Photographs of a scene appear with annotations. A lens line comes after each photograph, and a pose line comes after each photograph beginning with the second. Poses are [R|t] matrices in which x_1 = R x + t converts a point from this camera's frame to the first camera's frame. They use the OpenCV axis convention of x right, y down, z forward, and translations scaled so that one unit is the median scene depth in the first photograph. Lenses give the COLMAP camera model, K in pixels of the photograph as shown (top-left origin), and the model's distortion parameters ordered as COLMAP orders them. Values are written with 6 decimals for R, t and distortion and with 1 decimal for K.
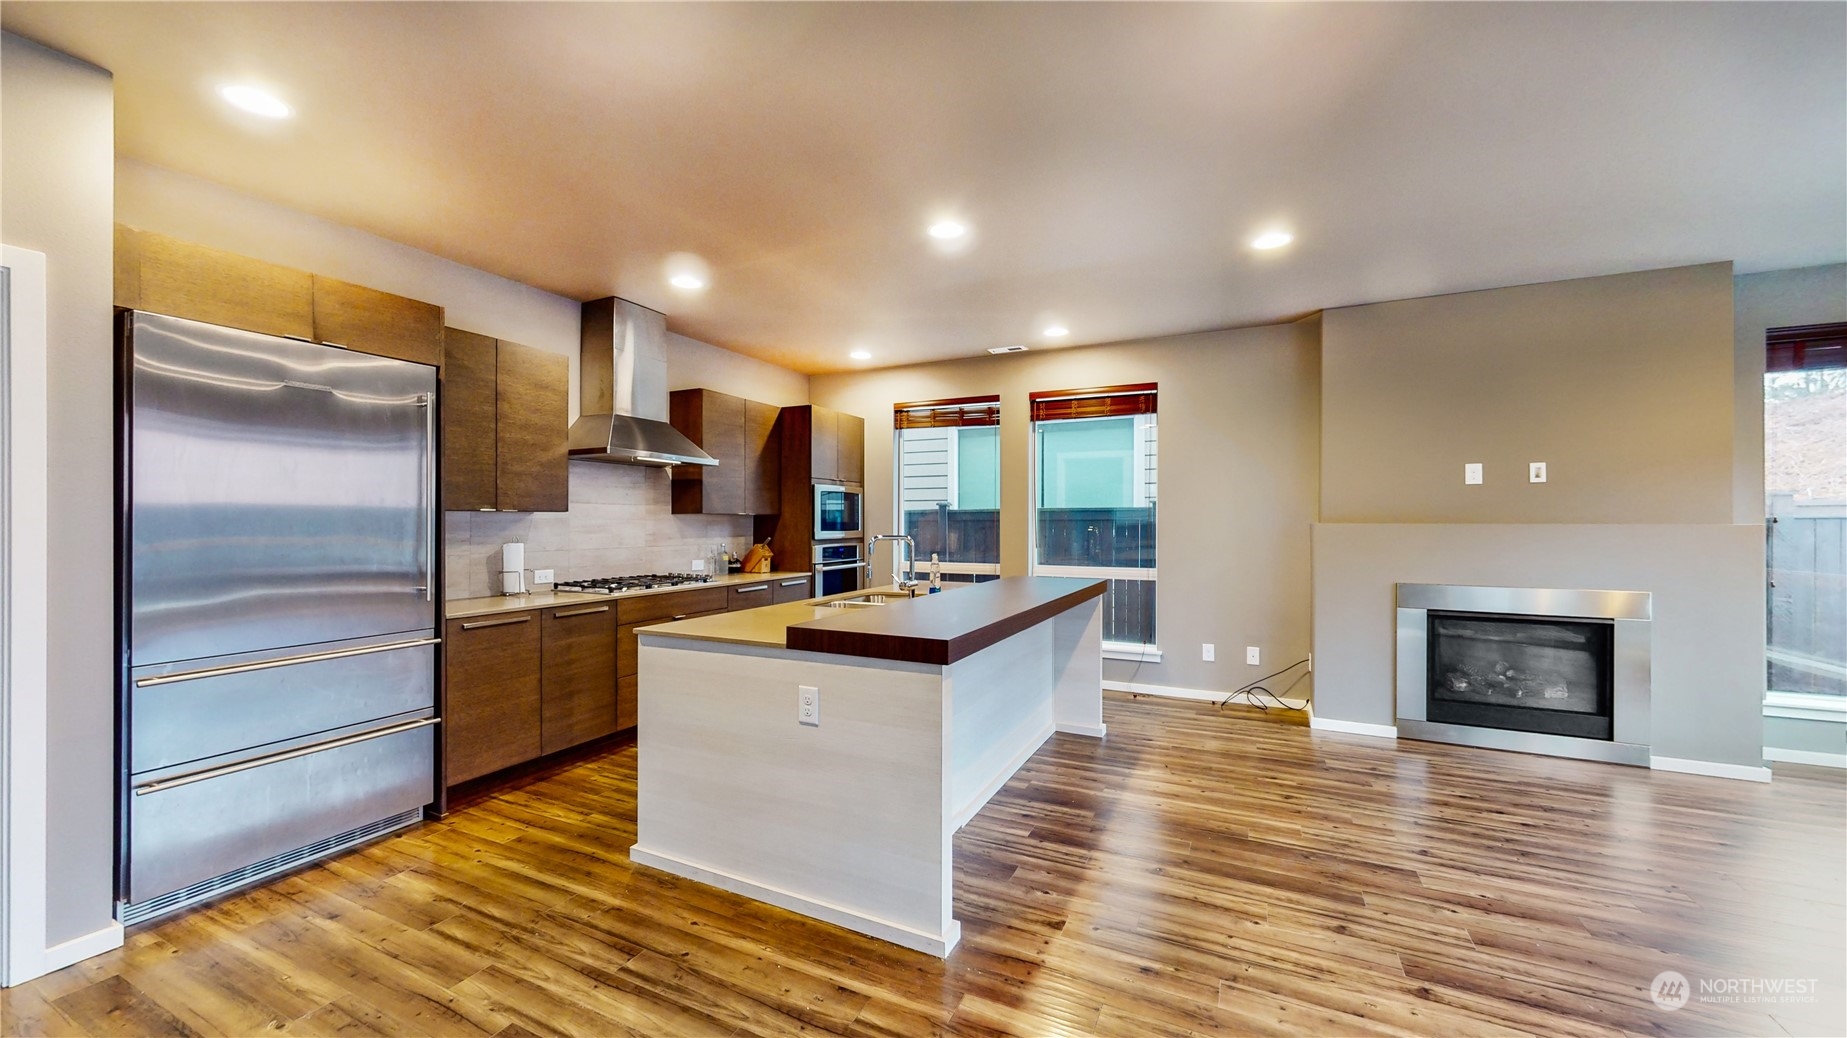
lens RADIAL K [[680.8, 0, 923.8], [0, 680.8, 522.3], [0, 0, 1]] dist [0.001607, 0.000570]
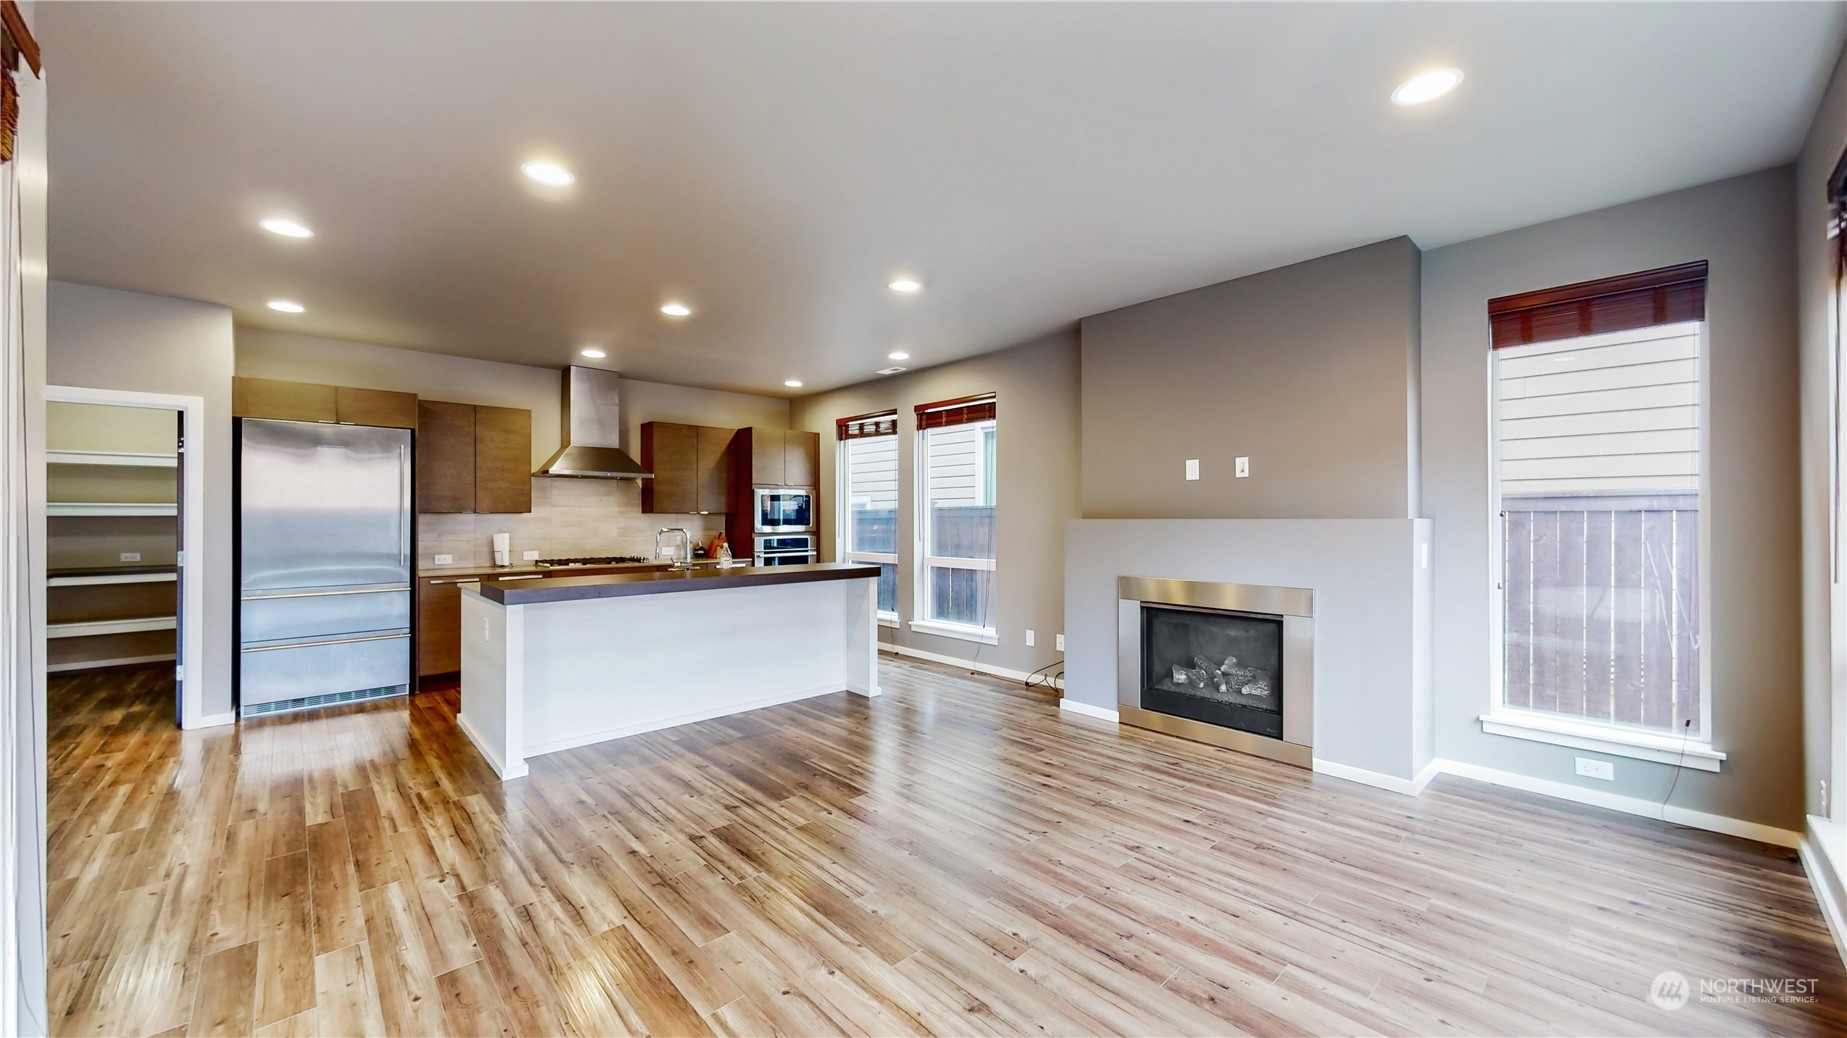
lens RADIAL K [[680.8, 0, 922.5], [0, 680.8, 517.8], [0, 0, 1]] dist [0.001607, 0.000570]
pose [[0.931160, -0.003402, -0.364596, 0.830429], [0.003547, 0.999994, -0.000274, -0.000873], [0.364594, -0.001038, 0.931166, -0.094612]]
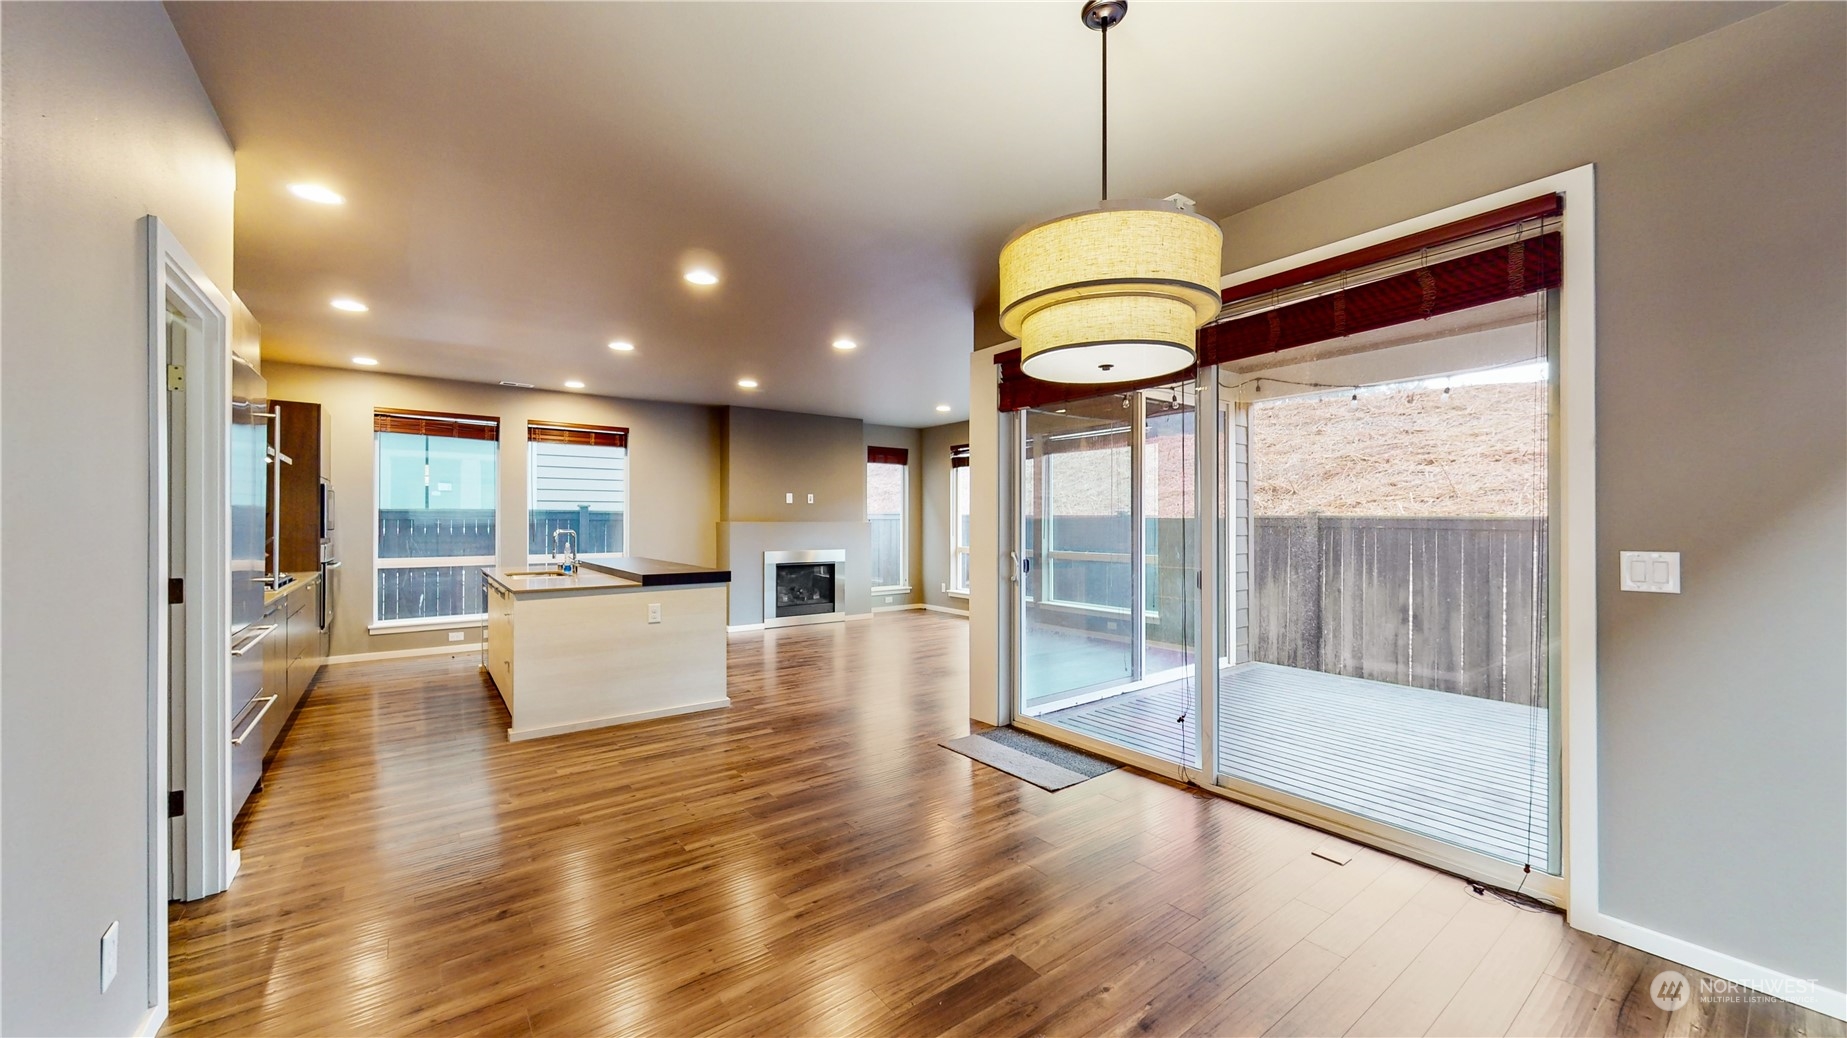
lens RADIAL K [[680.8, 0, 923.0], [0, 680.8, 526.9], [0, 0, 1]] dist [0.001607, 0.000570]
pose [[0.459505, -0.006226, 0.888154, -0.902965], [0.000095, 0.999976, 0.006960, 0.003129], [-0.888175, -0.003114, 0.459494, -0.344834]]
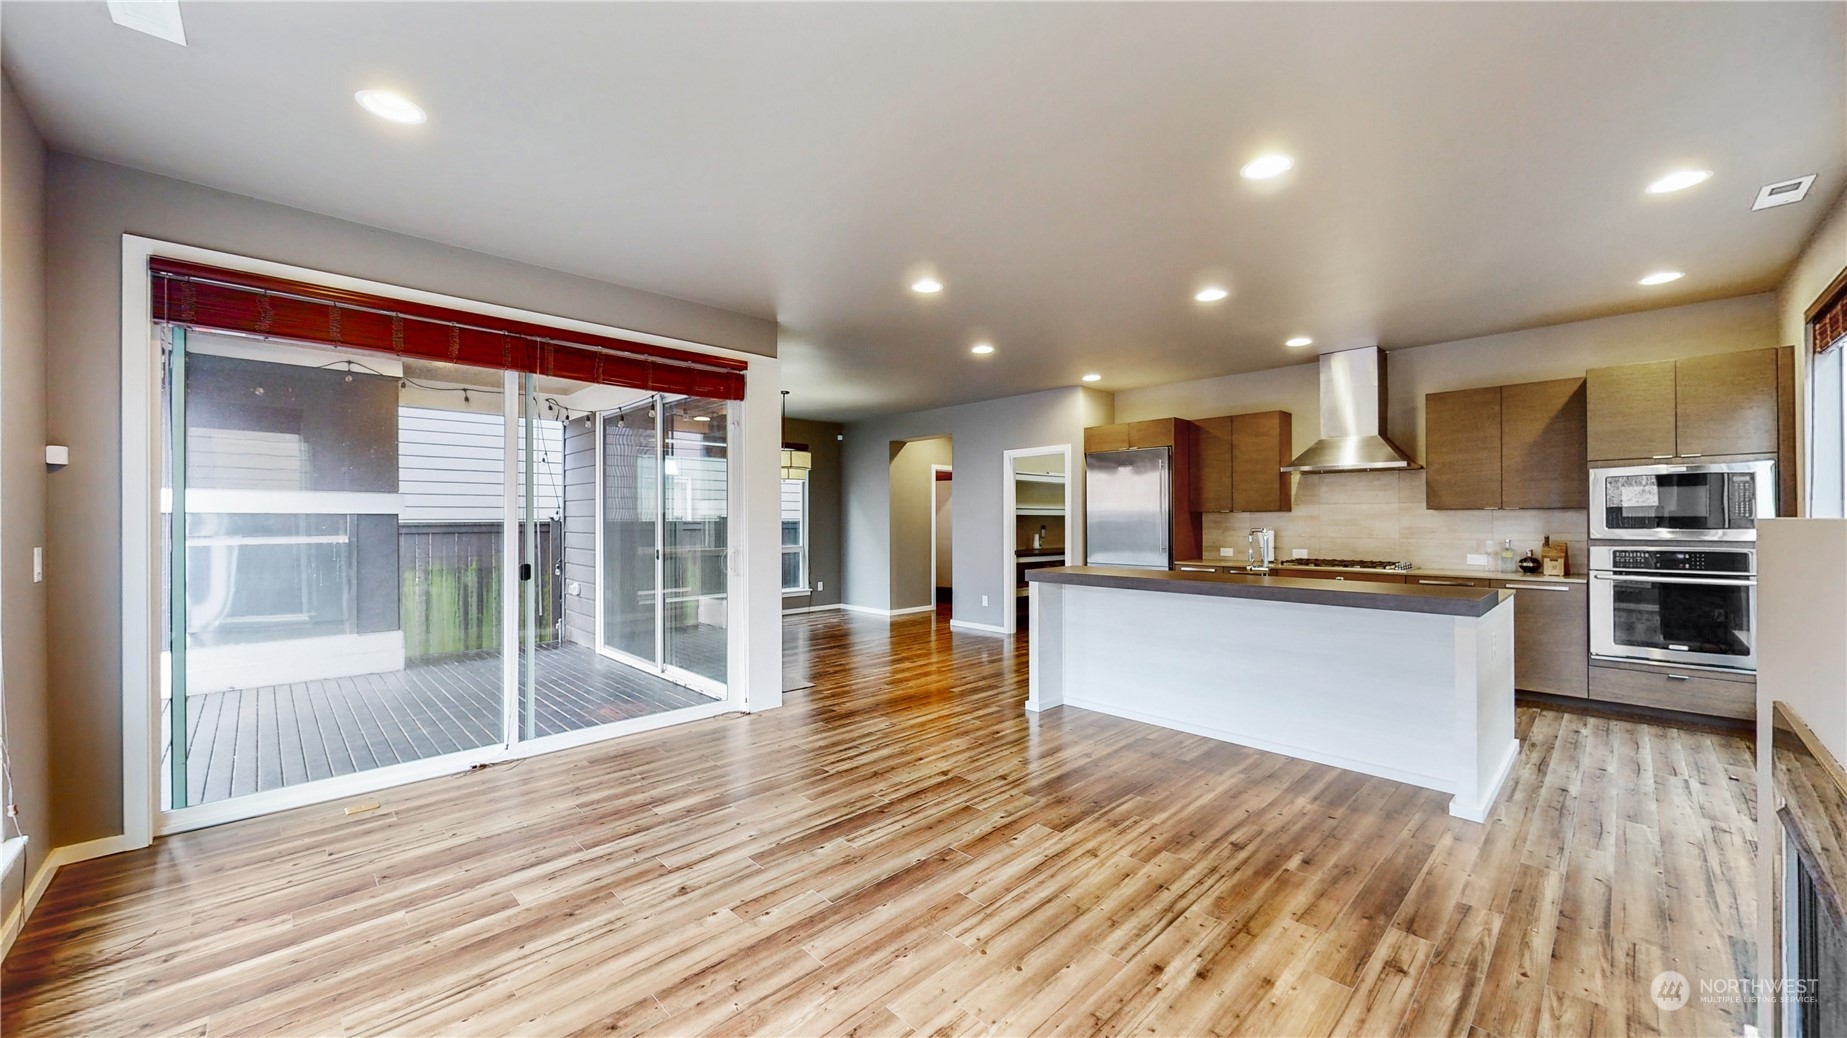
lens RADIAL K [[680.8, 0, 926.3], [0, 680.8, 516.4], [0, 0, 1]] dist [0.001607, 0.000570]
pose [[-0.343917, -0.002382, -0.938997, 1.193904], [0.002879, 0.999989, -0.003591, -0.000280], [0.938996, -0.003938, -0.343906, 0.764243]]
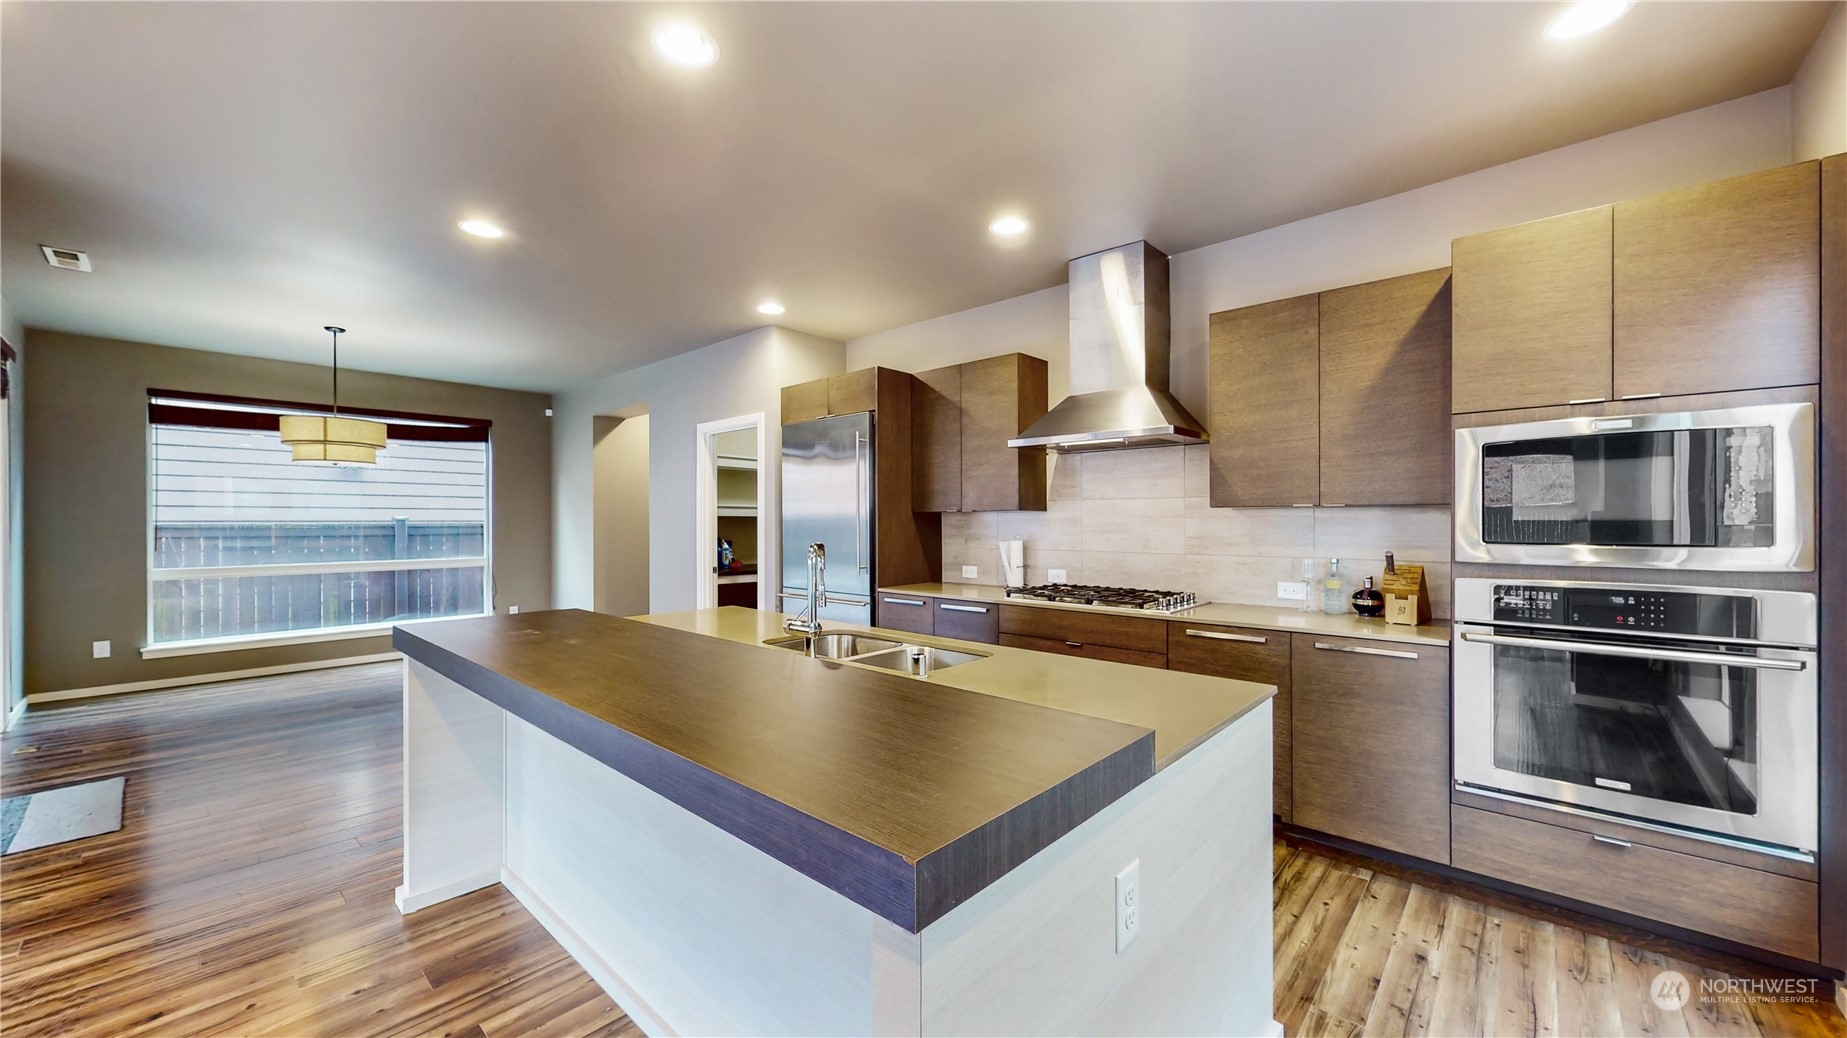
lens RADIAL K [[680.8, 0, 927.5], [0, 680.8, 522.8], [0, 0, 1]] dist [0.001607, 0.000570]
pose [[-0.278043, 0.003934, -0.960561, 0.458600], [0.001681, 0.999992, 0.003608, -0.001293], [0.960567, -0.000611, -0.278047, 1.128842]]
